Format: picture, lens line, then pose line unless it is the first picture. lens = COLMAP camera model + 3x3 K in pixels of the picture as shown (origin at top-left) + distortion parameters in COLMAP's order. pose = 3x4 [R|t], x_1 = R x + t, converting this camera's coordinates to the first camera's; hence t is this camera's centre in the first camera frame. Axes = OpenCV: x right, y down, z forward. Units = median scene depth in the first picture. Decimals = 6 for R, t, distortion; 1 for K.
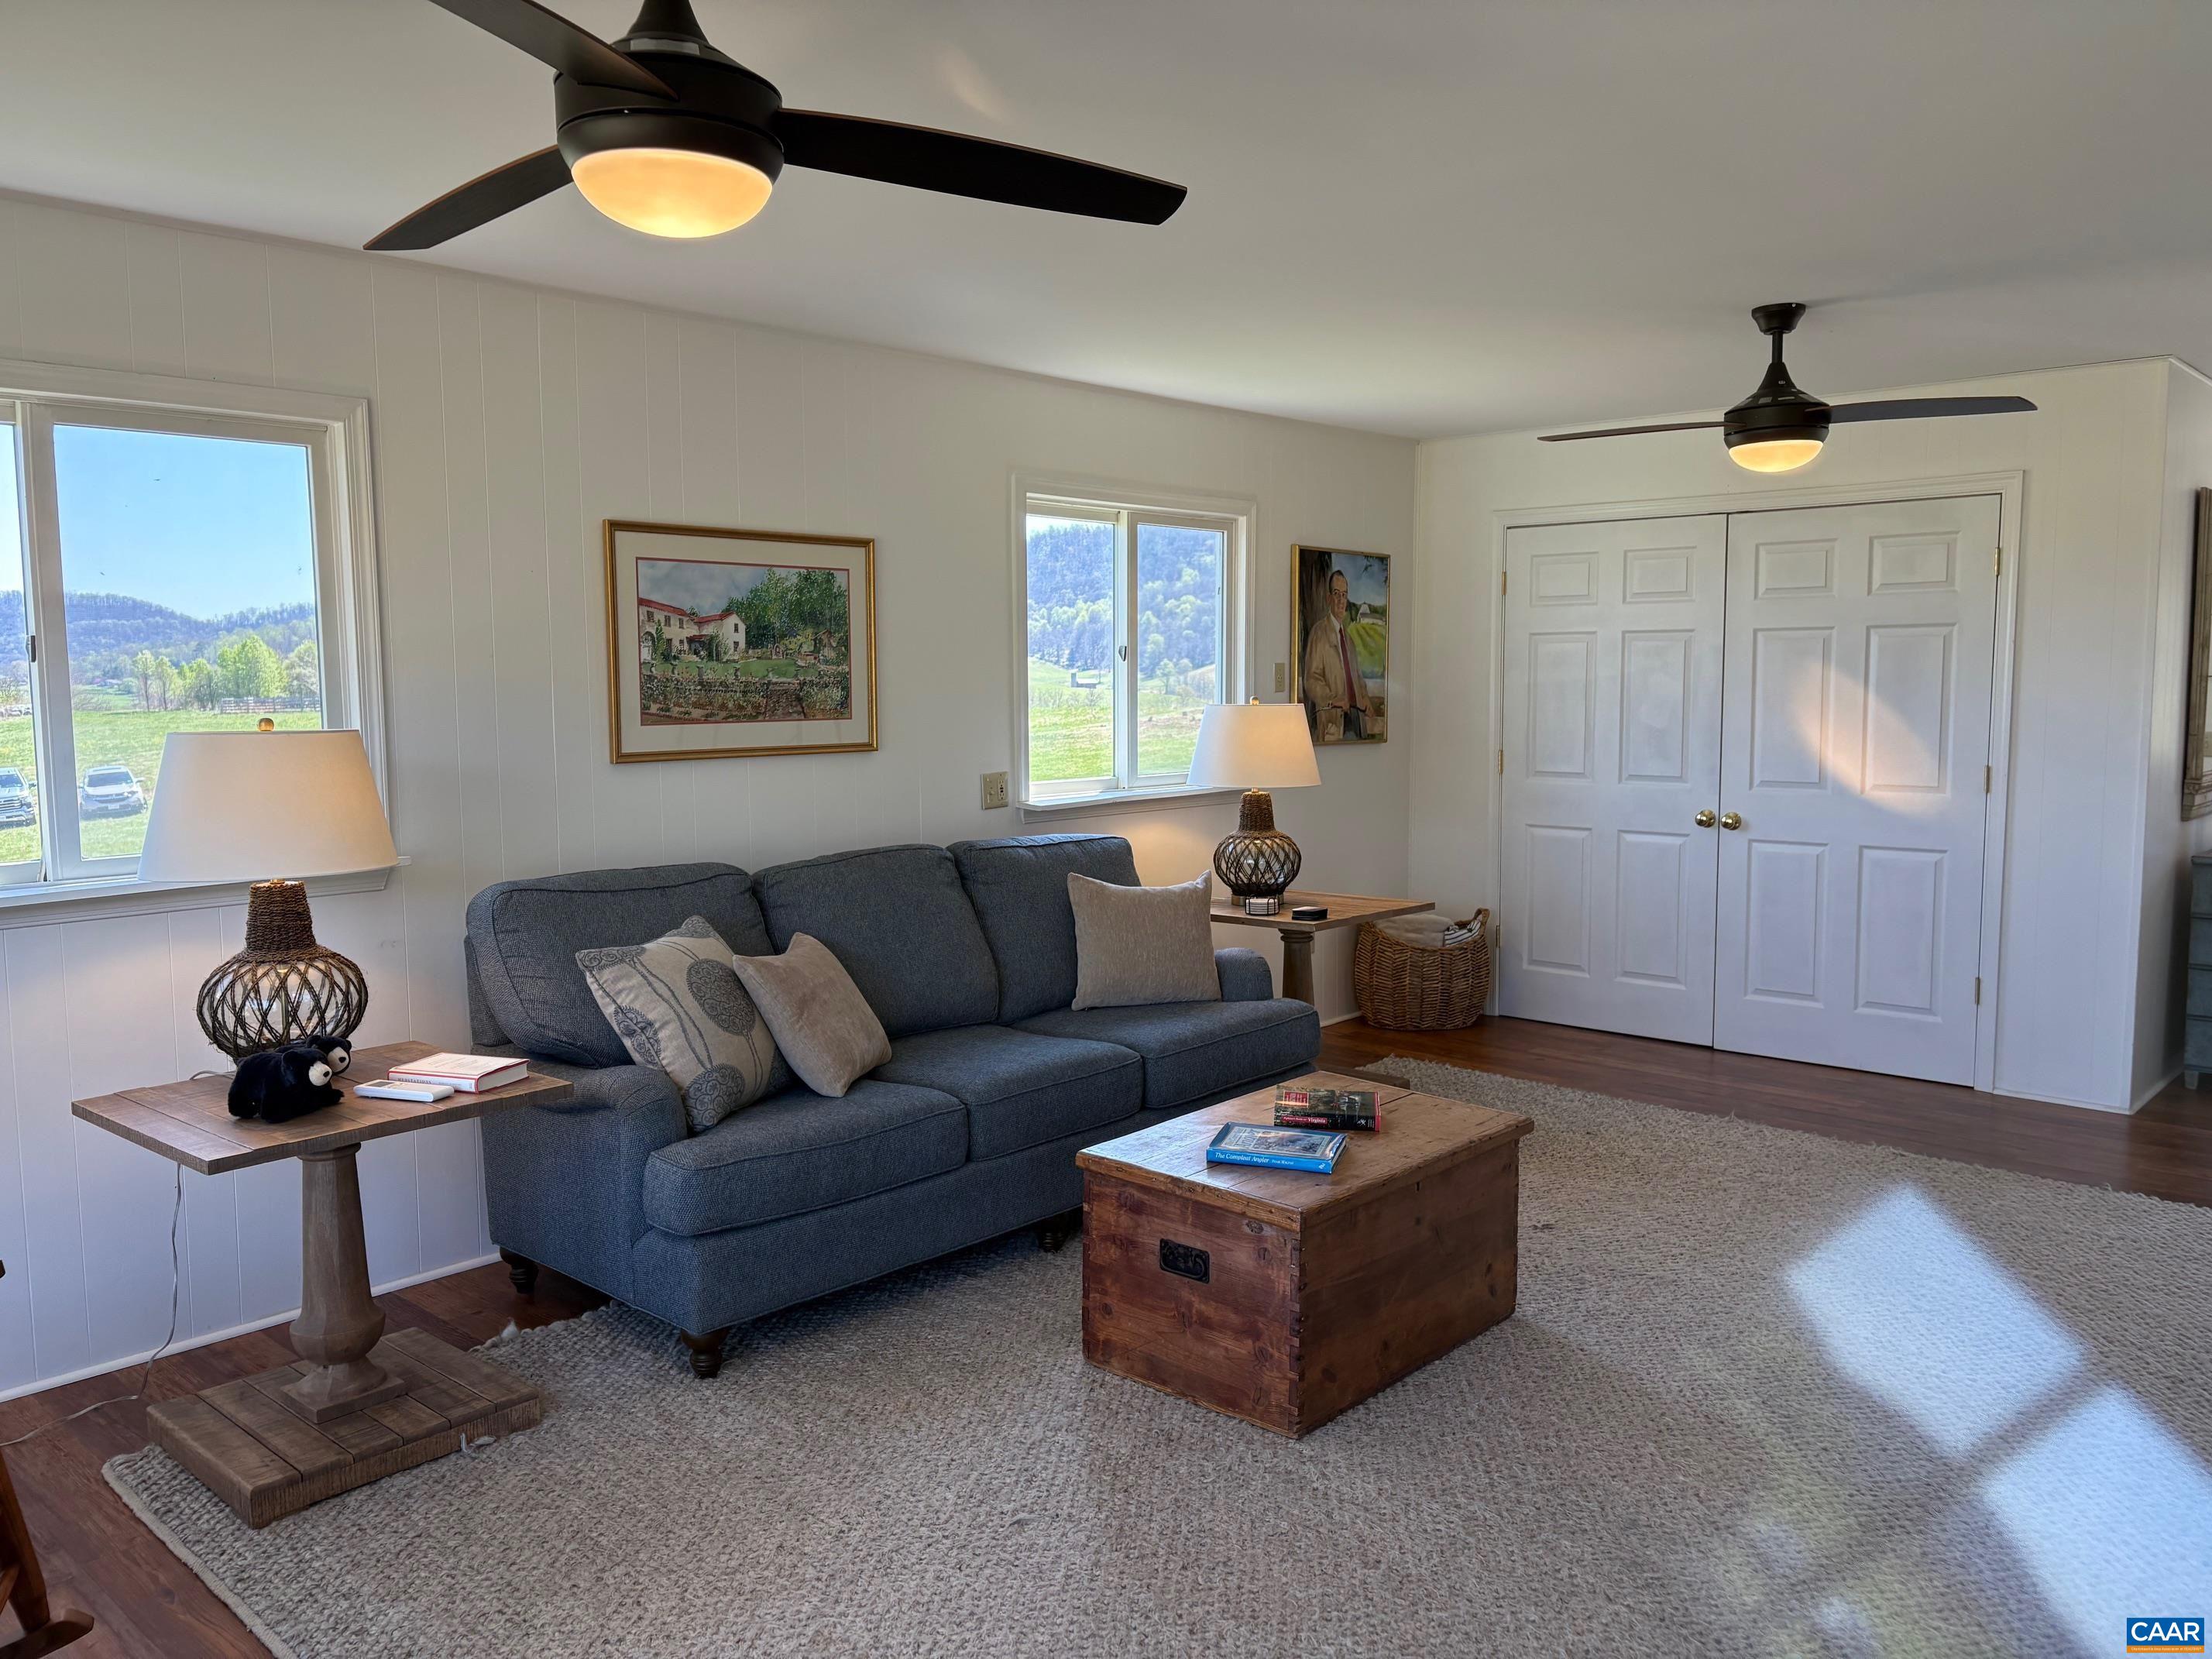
lens RADIAL K [[1661.7, 0, 1102.7], [0, 1661.7, 819.5], [0, 0, 1]] dist [0.032974, -0.041867]
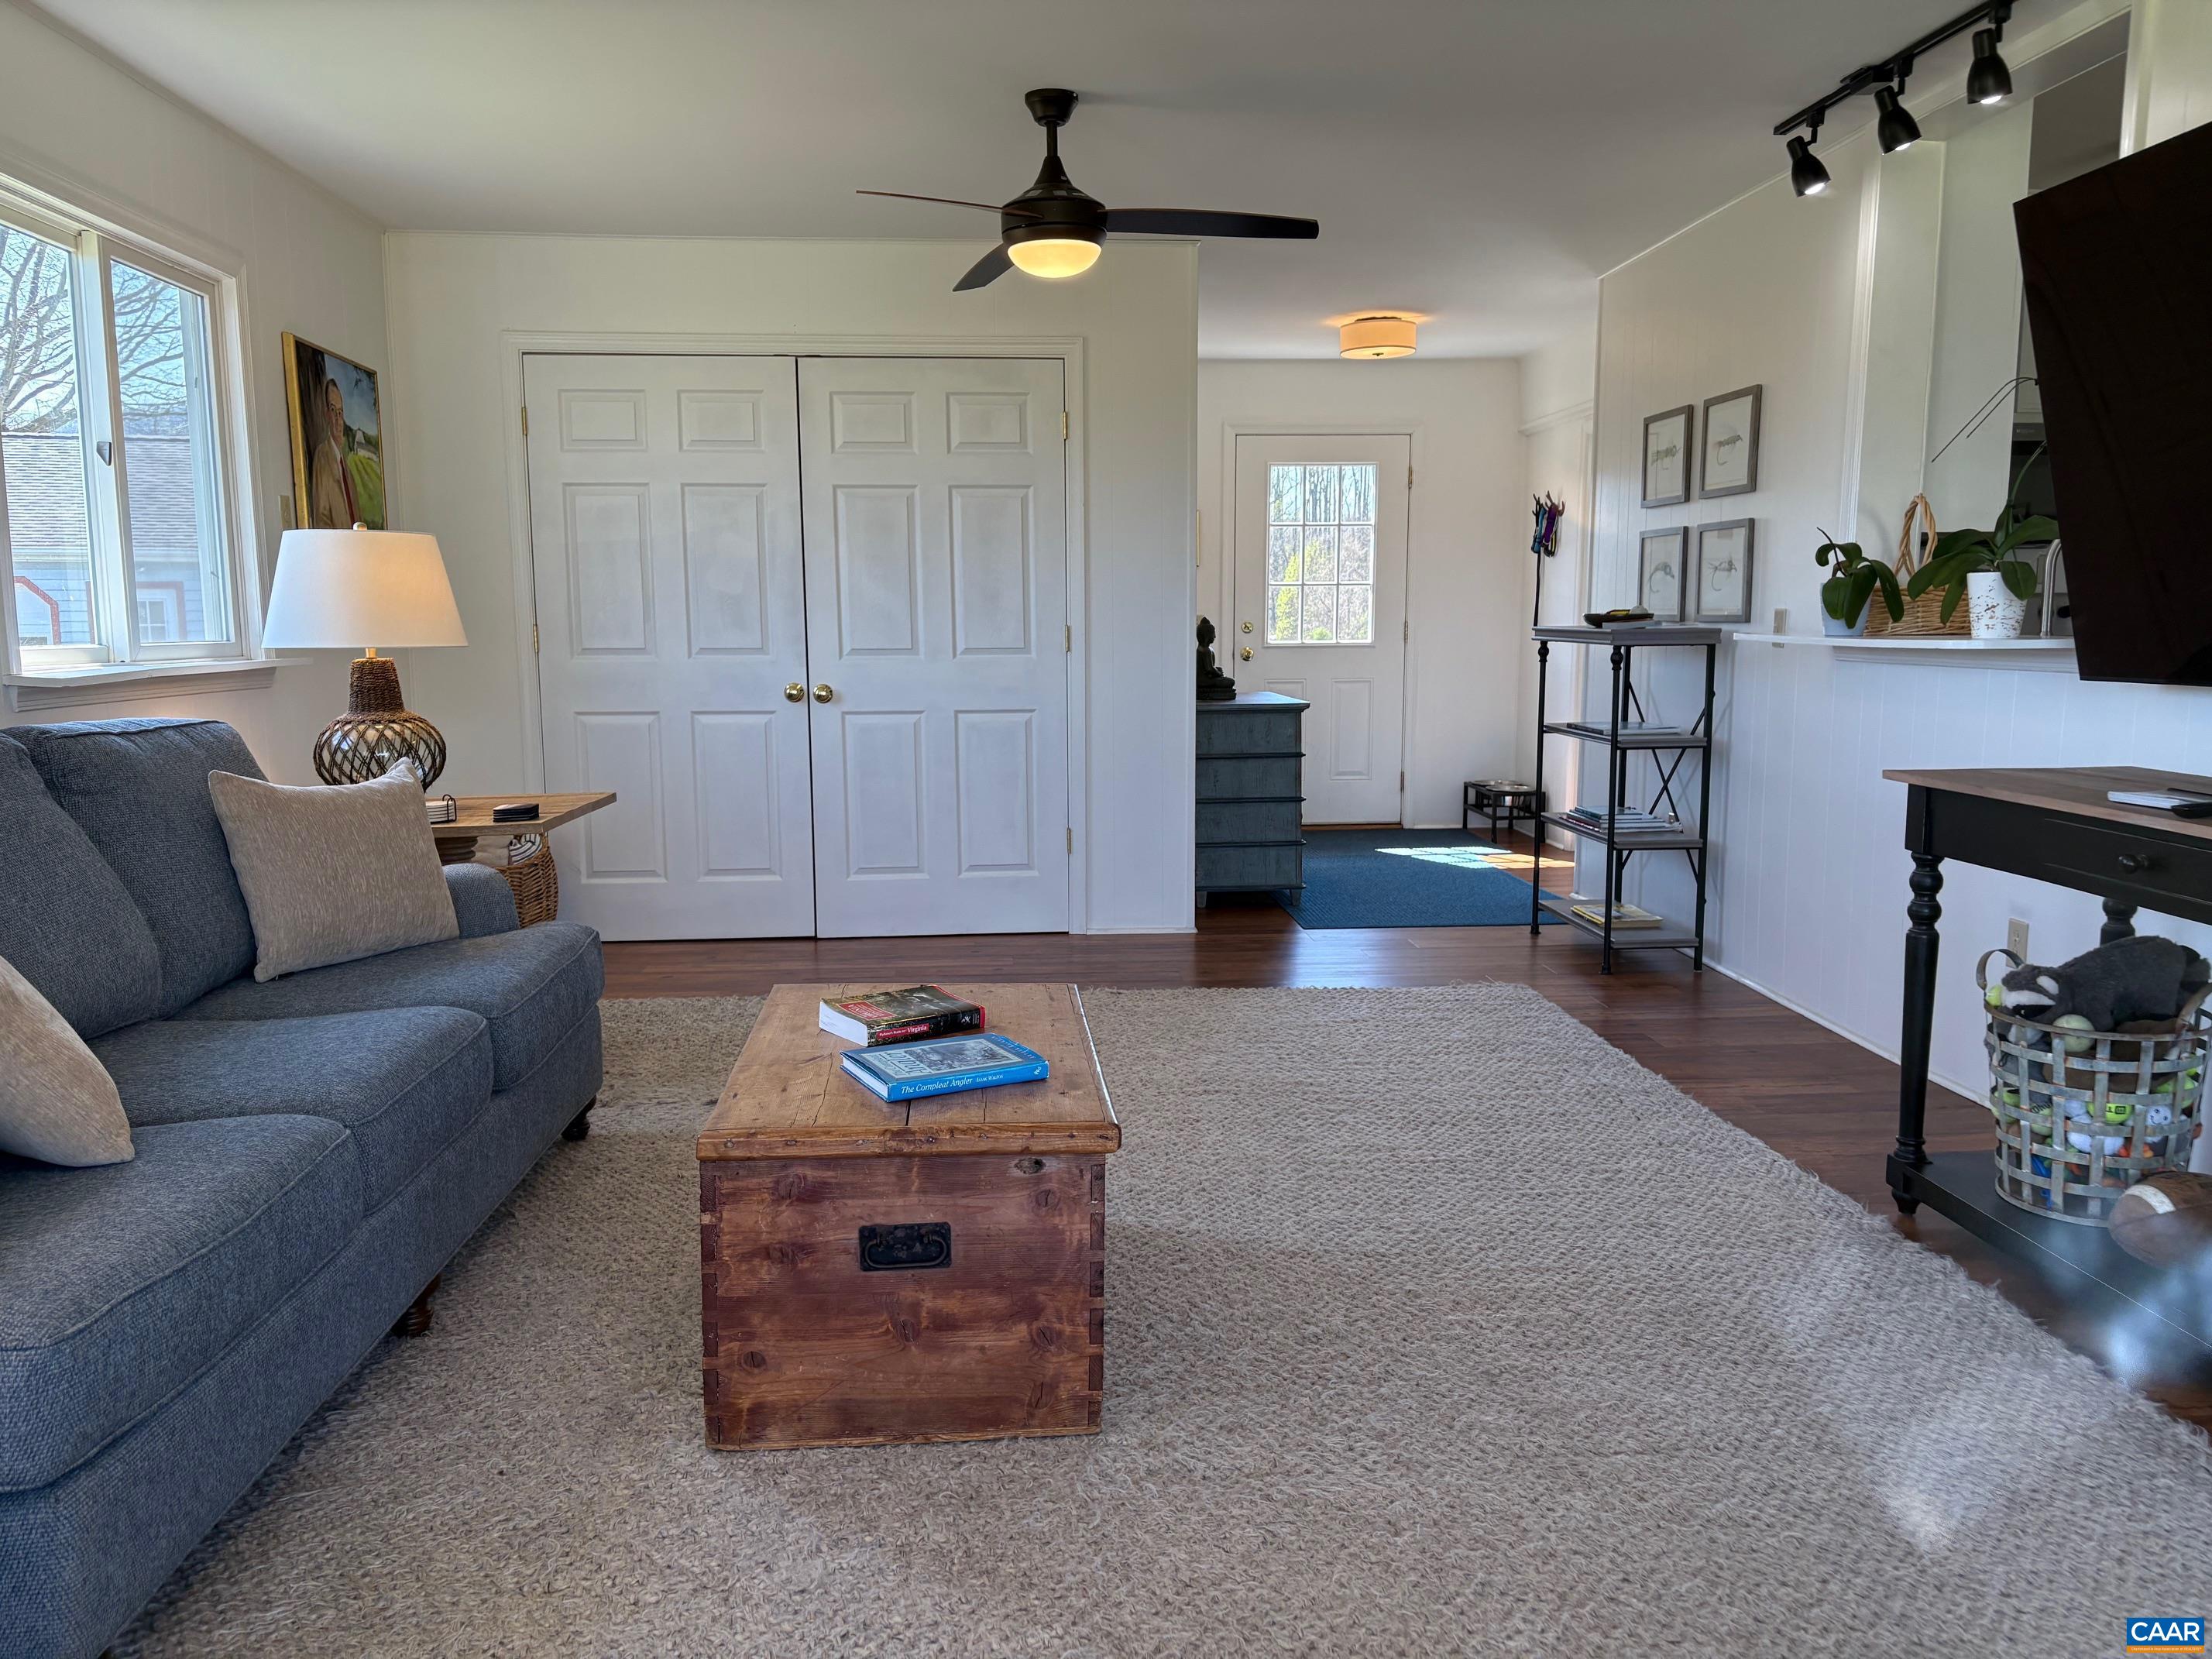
lens RADIAL K [[1661.7, 0, 1113.7], [0, 1661.7, 843.1], [0, 0, 1]] dist [0.032974, -0.041867]
pose [[0.677795, -0.096671, 0.728869, -0.266146], [0.065521, 0.995316, 0.071080, 0.038585], [-0.732326, -0.000421, 0.680954, 0.327032]]
